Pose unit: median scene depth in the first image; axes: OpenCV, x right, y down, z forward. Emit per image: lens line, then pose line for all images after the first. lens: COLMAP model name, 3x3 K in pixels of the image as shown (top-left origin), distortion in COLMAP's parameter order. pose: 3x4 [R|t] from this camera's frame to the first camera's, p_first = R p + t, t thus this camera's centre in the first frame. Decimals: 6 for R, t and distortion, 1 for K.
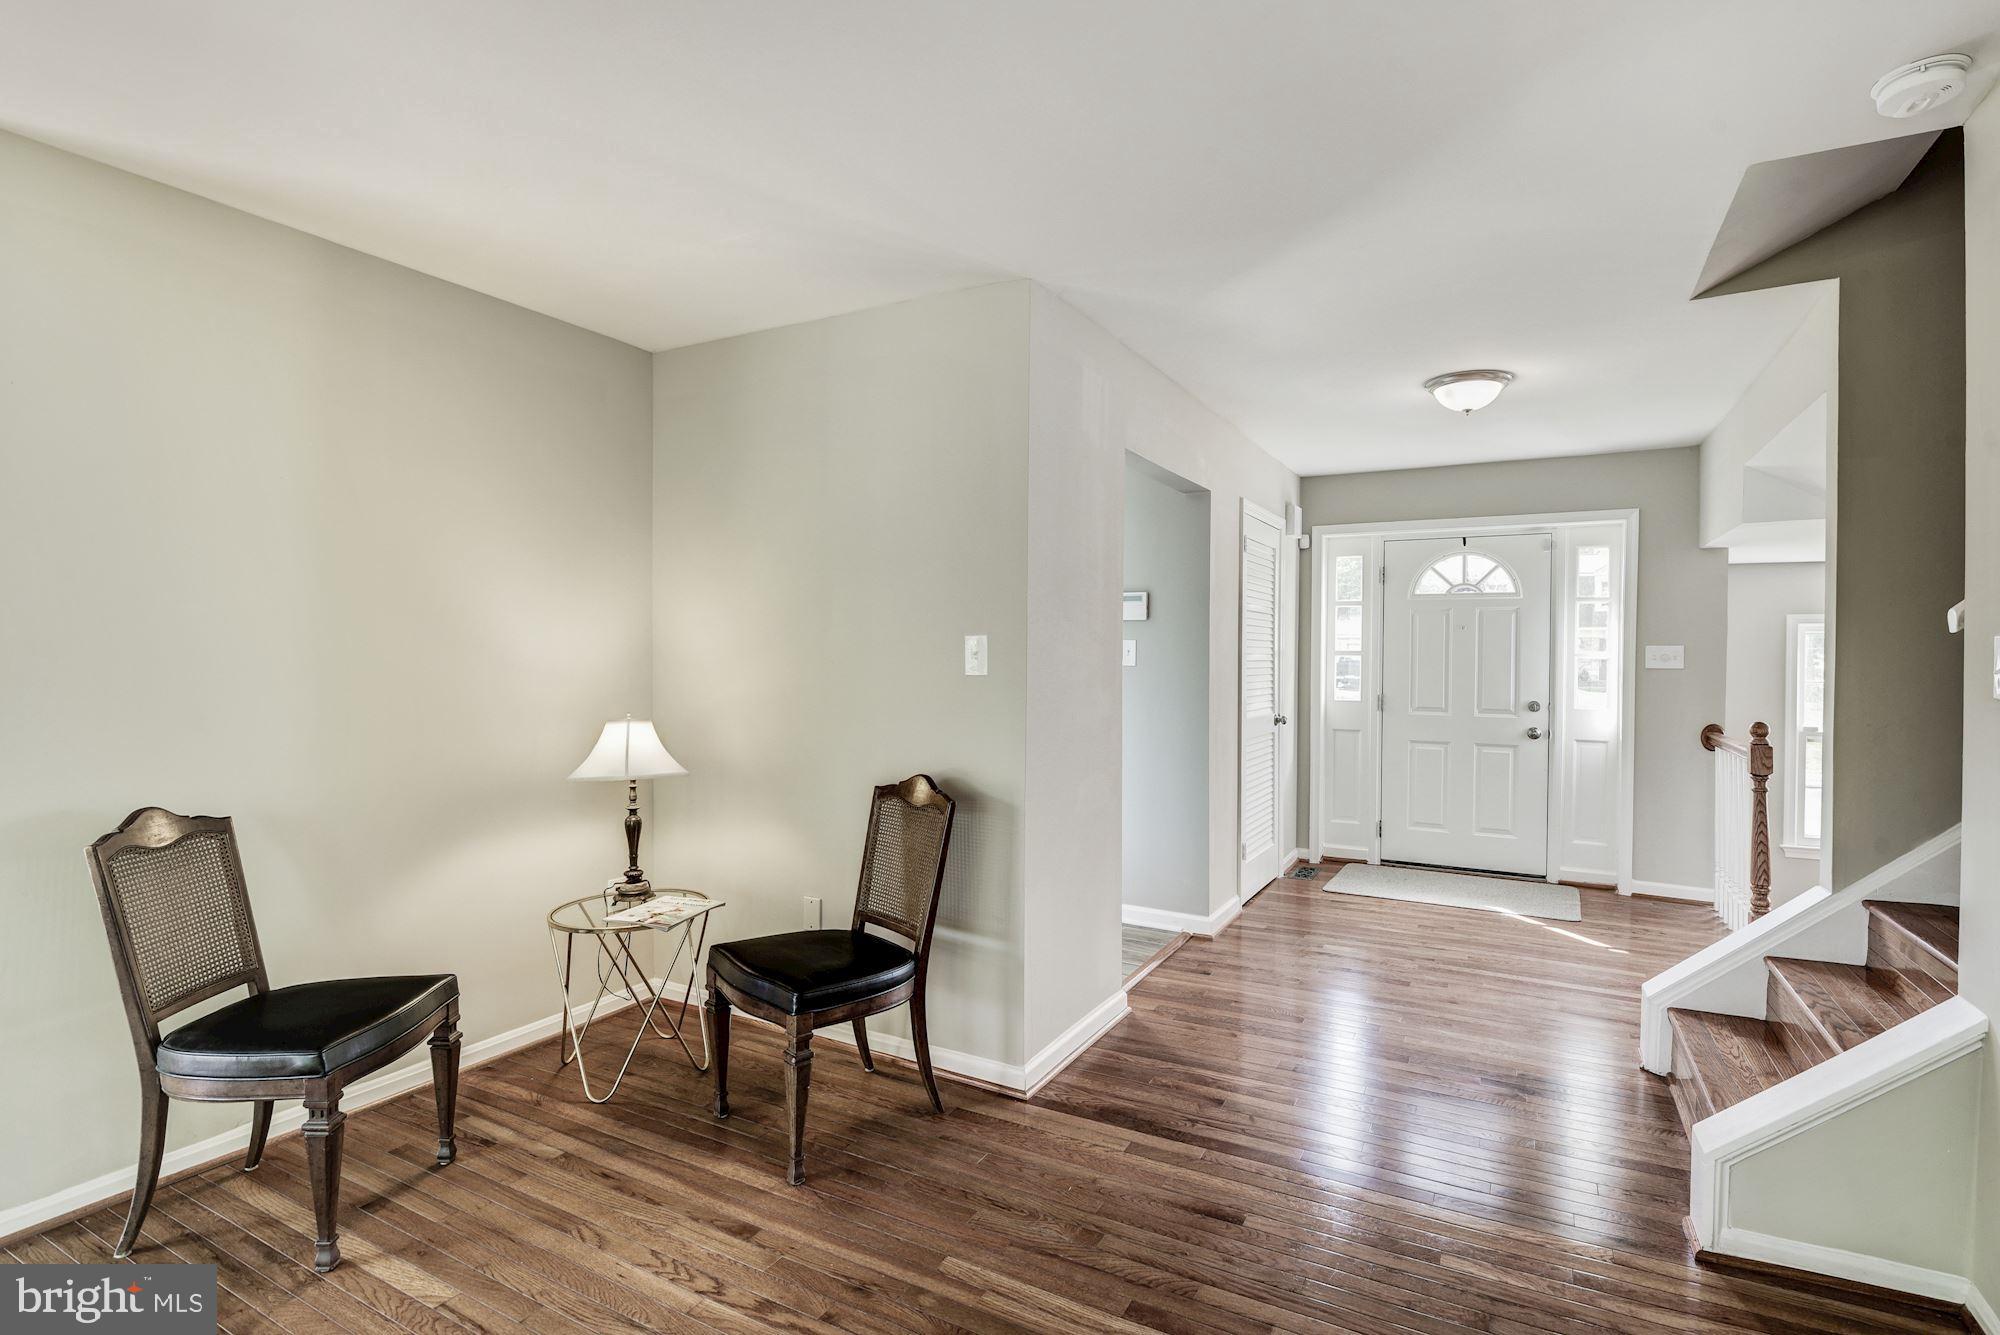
lens RADIAL K [[942.1, 0, 1019.1], [0, 942.1, 664.8], [0, 0, 1]] dist [0.016312, -0.030781]
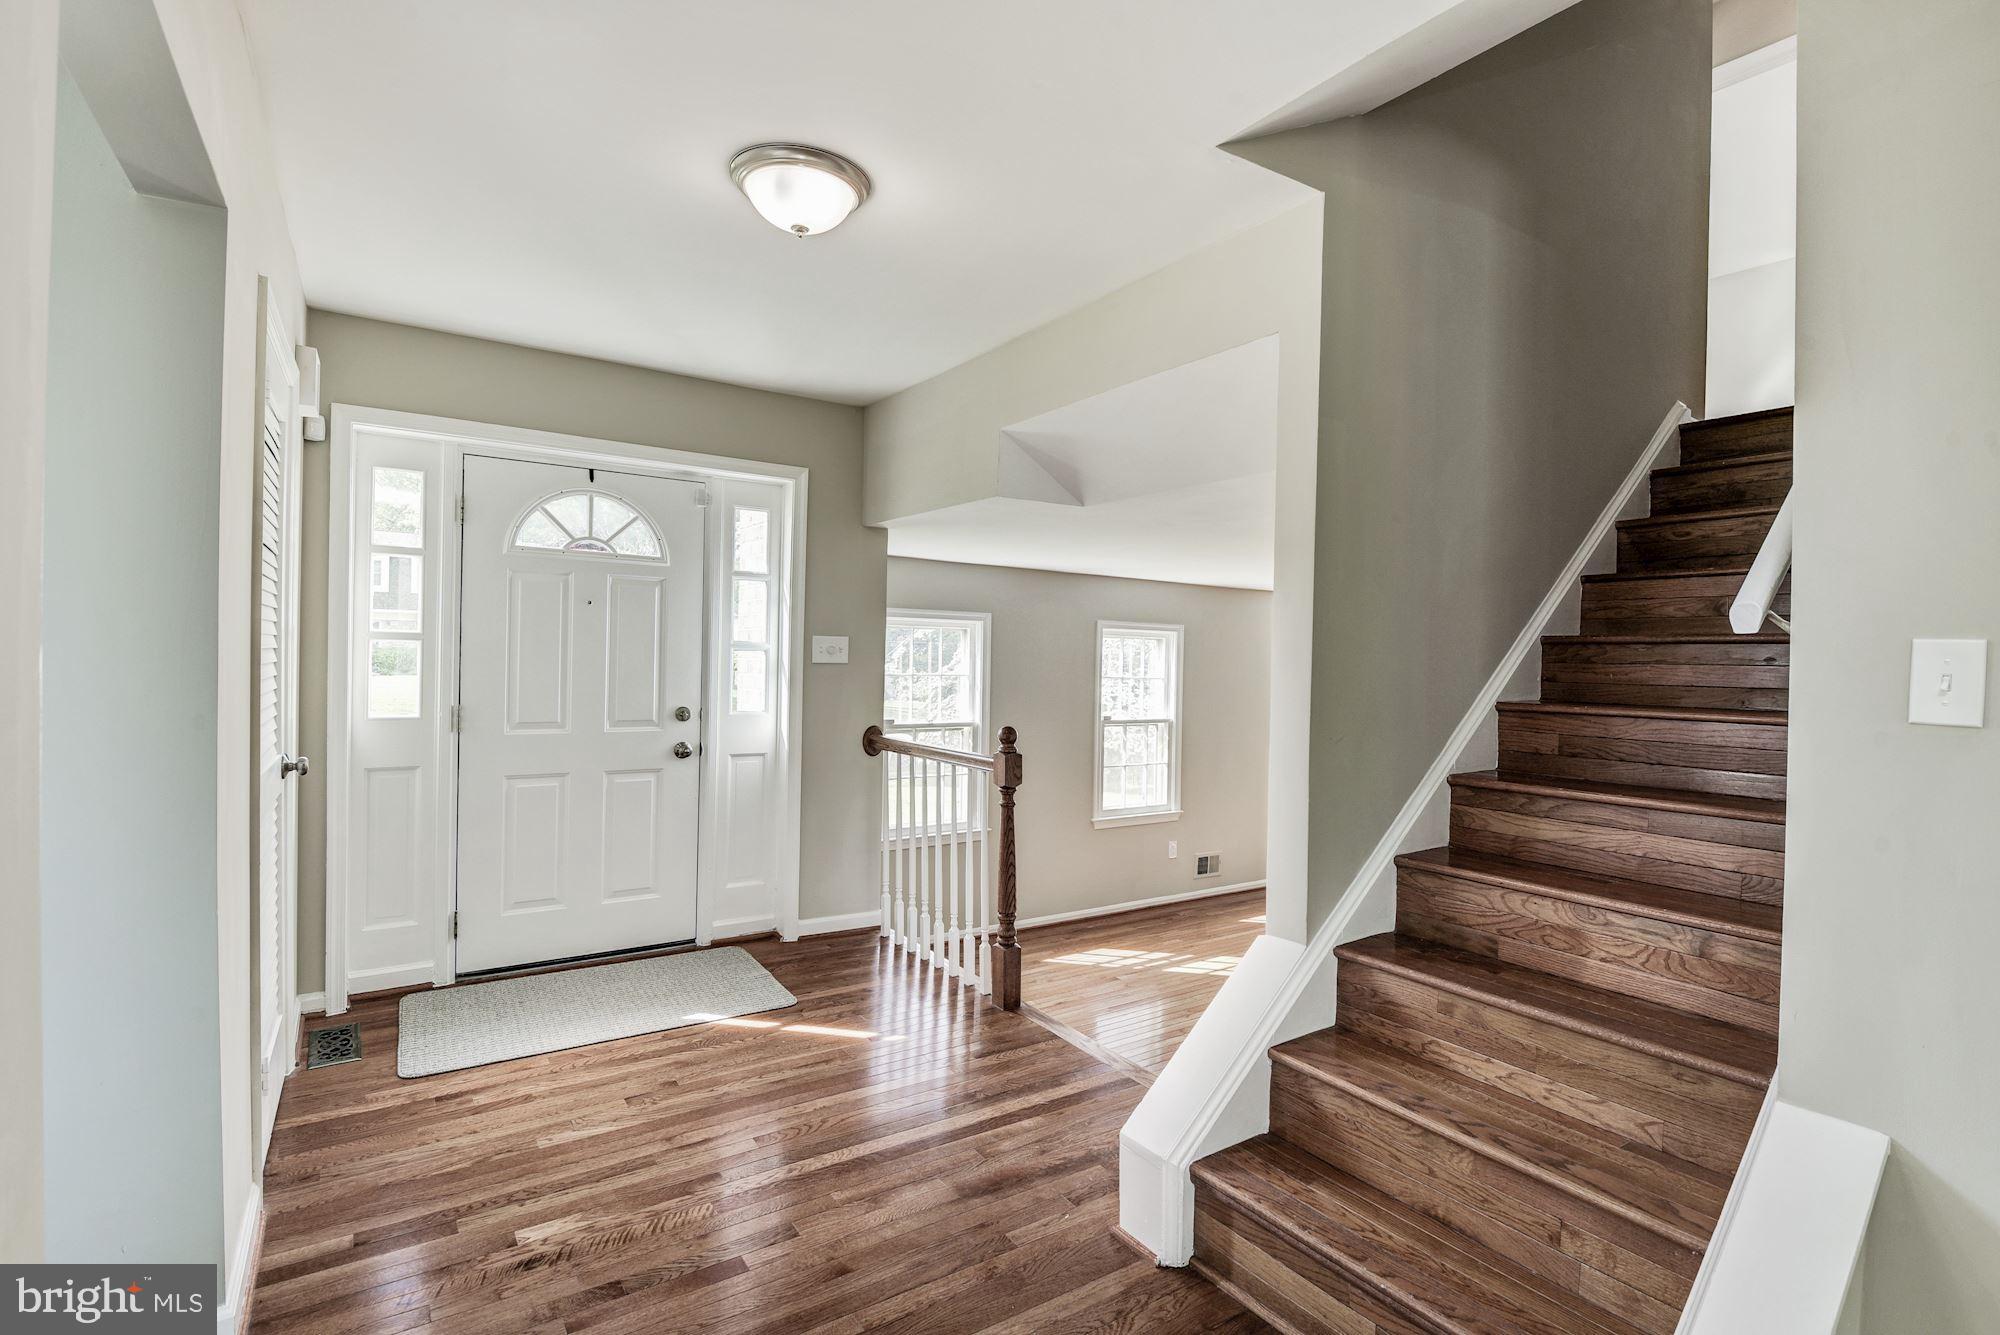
lens RADIAL K [[942.1, 0, 1019.1], [0, 942.1, 664.8], [0, 0, 1]] dist [0.016312, -0.030781]
pose [[0.462052, -0.003570, 0.886846, 0.011223], [-0.008777, 0.999925, 0.008598, -0.003136], [-0.886810, -0.011756, 0.461986, 0.421917]]
